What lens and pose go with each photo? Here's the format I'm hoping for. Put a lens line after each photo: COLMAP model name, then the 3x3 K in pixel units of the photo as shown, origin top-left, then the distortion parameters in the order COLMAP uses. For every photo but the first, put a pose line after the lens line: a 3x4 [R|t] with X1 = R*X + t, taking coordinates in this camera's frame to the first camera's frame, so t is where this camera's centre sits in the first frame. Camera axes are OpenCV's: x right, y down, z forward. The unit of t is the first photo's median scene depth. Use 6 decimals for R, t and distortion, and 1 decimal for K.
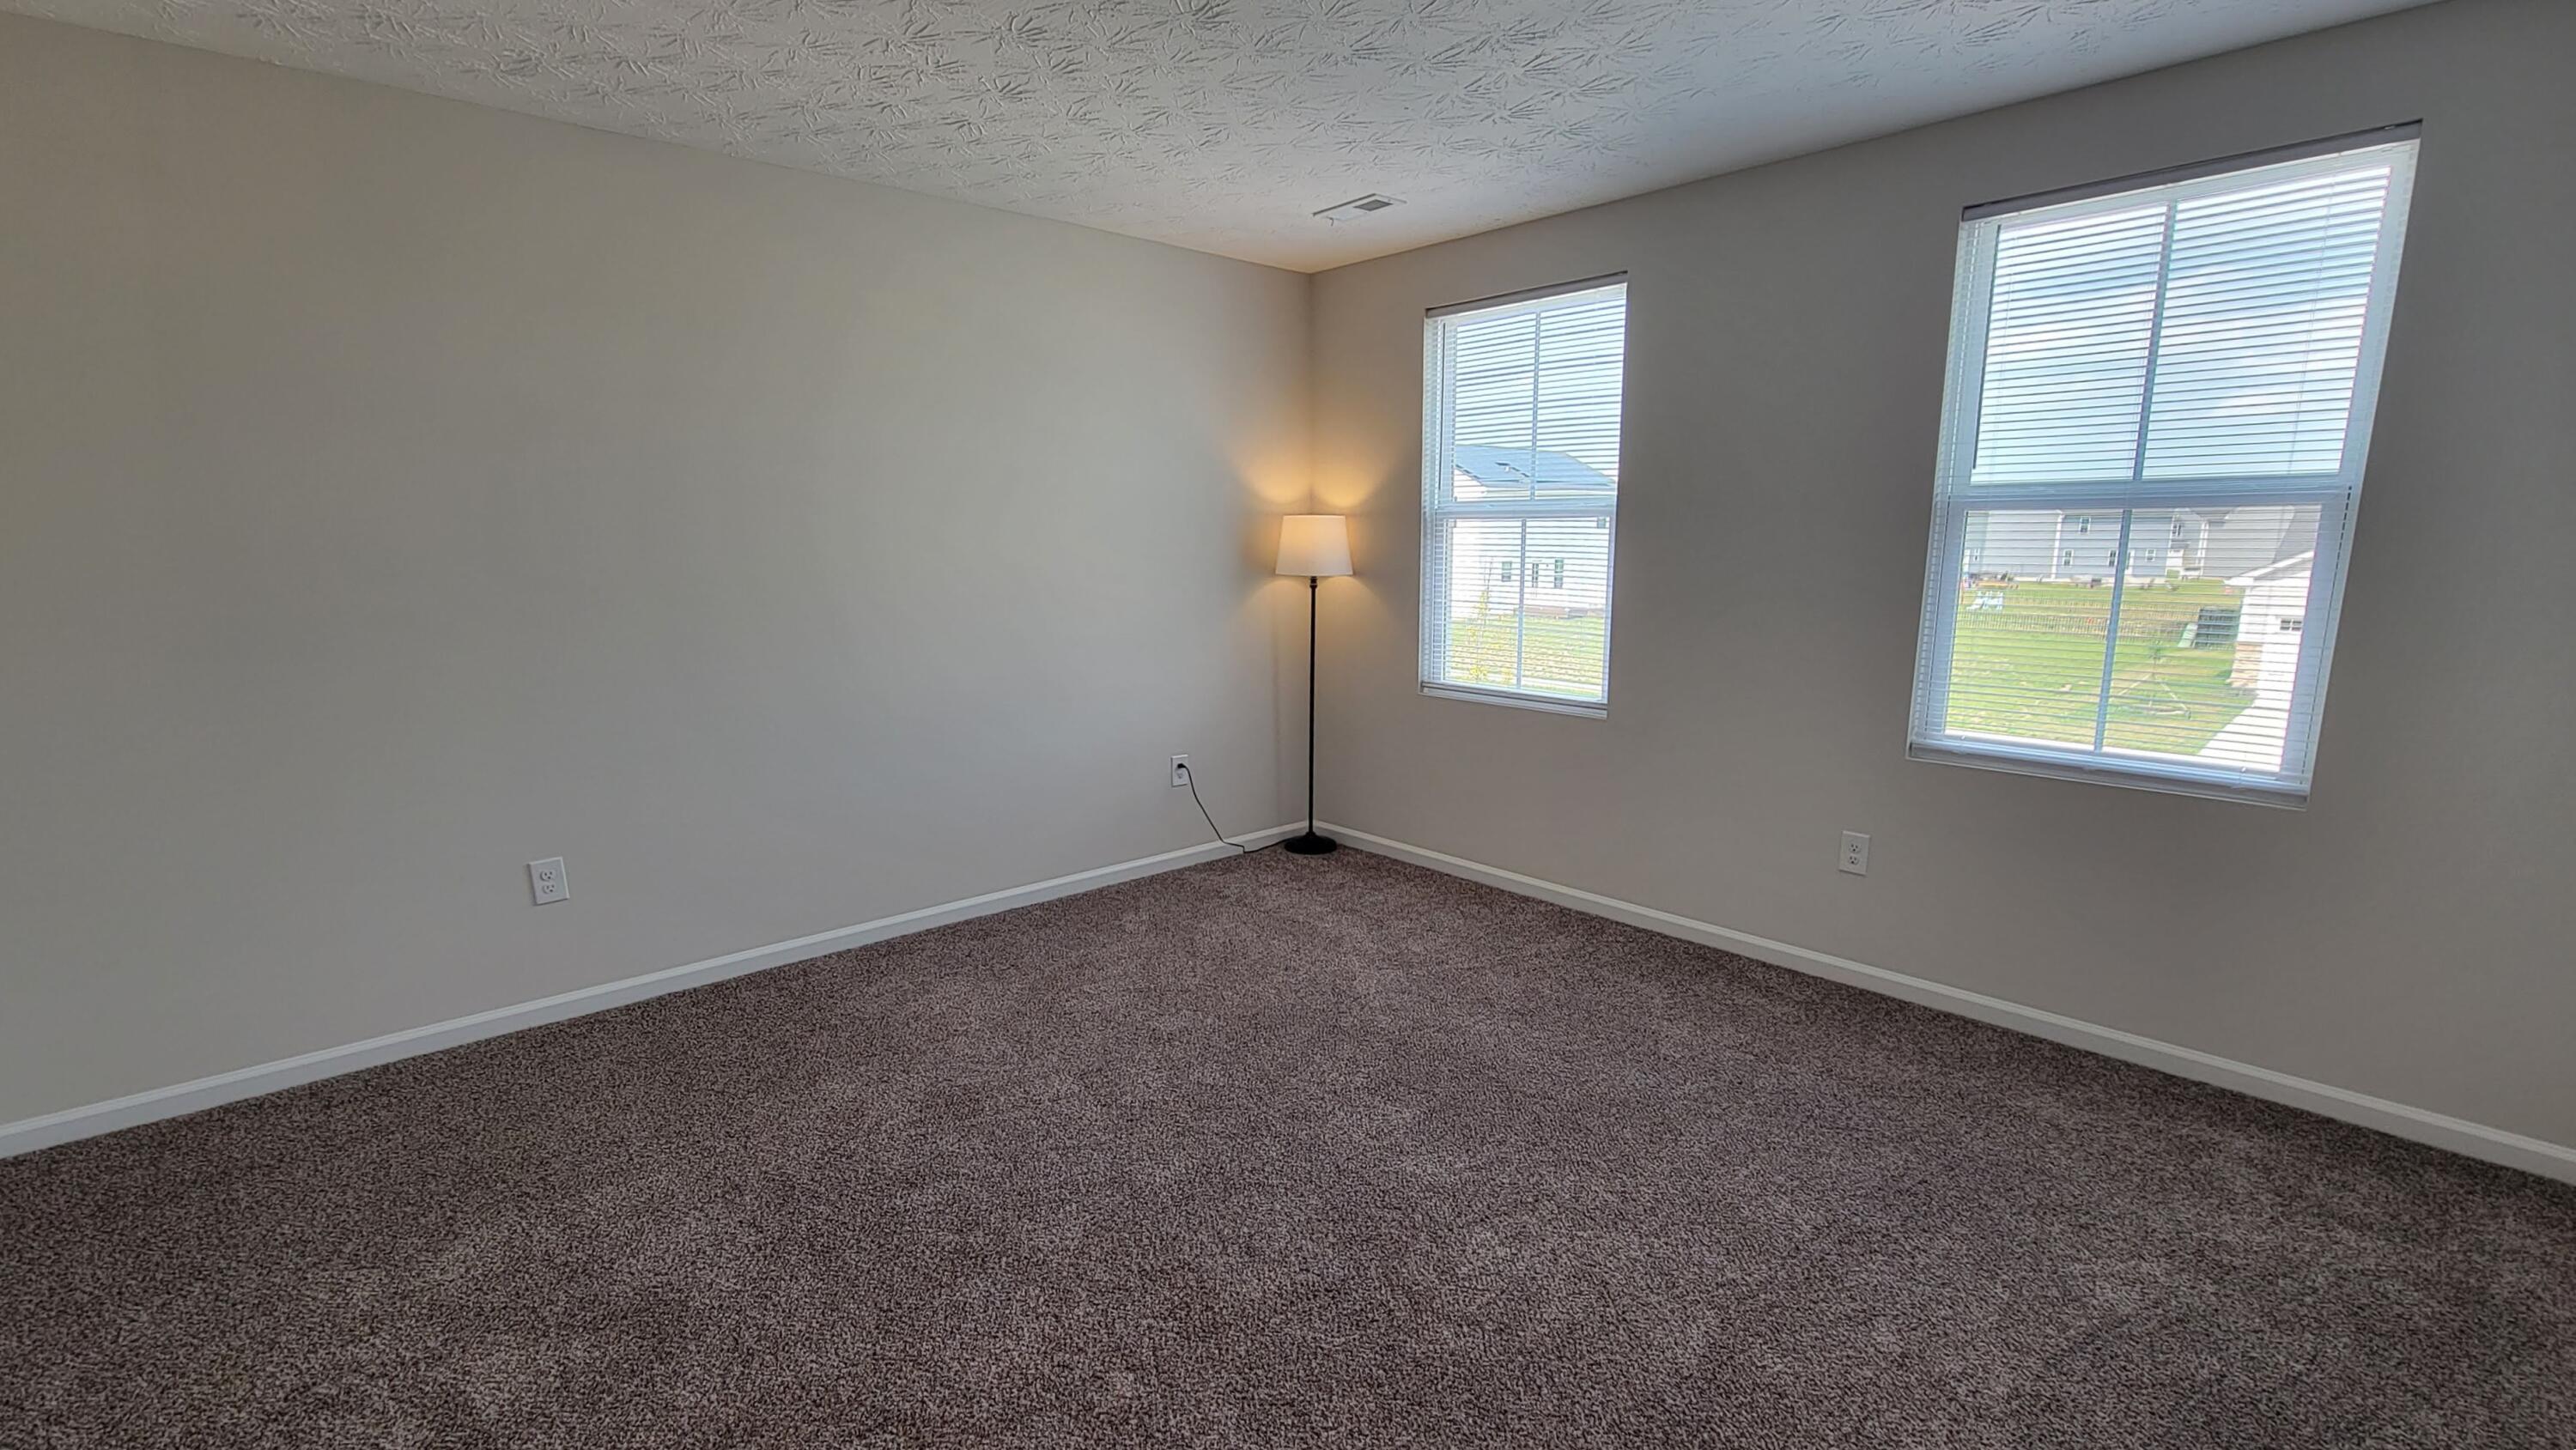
lens RADIAL K [[1076.8, 0, 1345.3], [0, 1076.8, 750.1], [0, 0, 1]] dist [-0.003627, -0.000488]
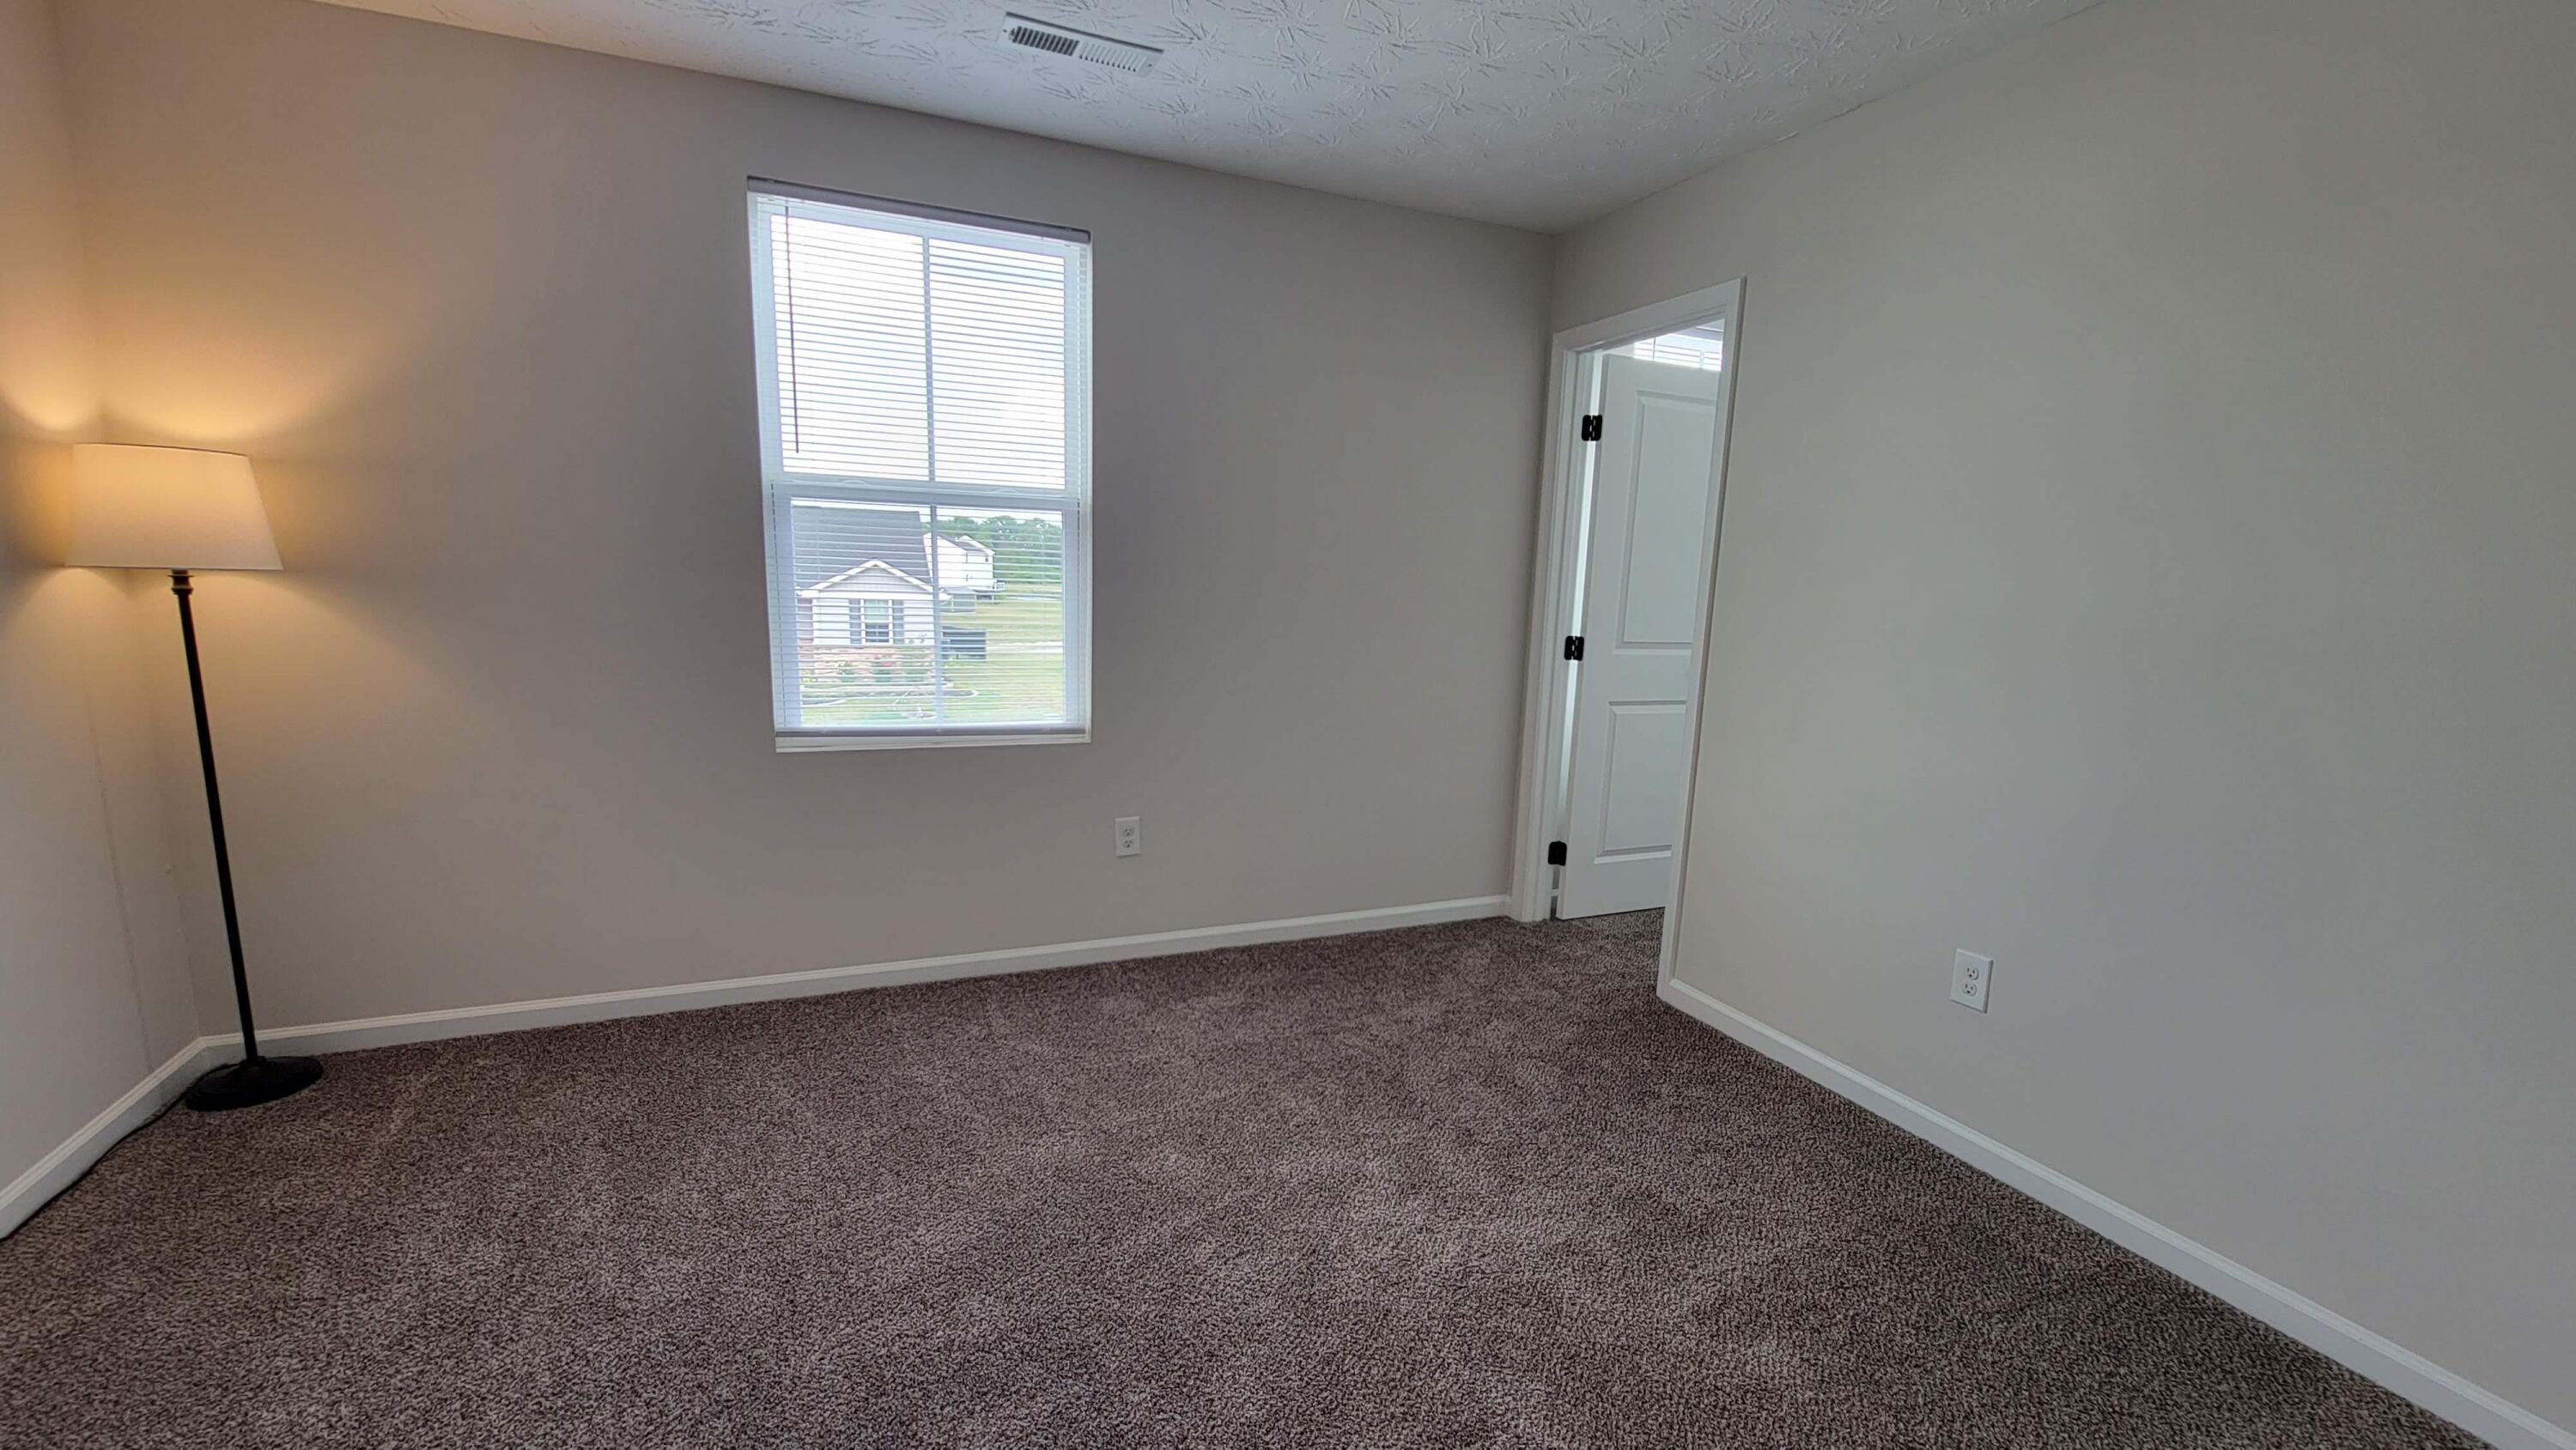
lens RADIAL K [[1076.8, 0, 1345.3], [0, 1076.8, 750.1], [0, 0, 1]] dist [-0.003627, -0.000488]
pose [[0.338644, -0.155611, 0.927958, -0.341140], [0.134610, 0.984097, 0.115901, -0.065488], [-0.931236, 0.085663, 0.354205, 0.334804]]
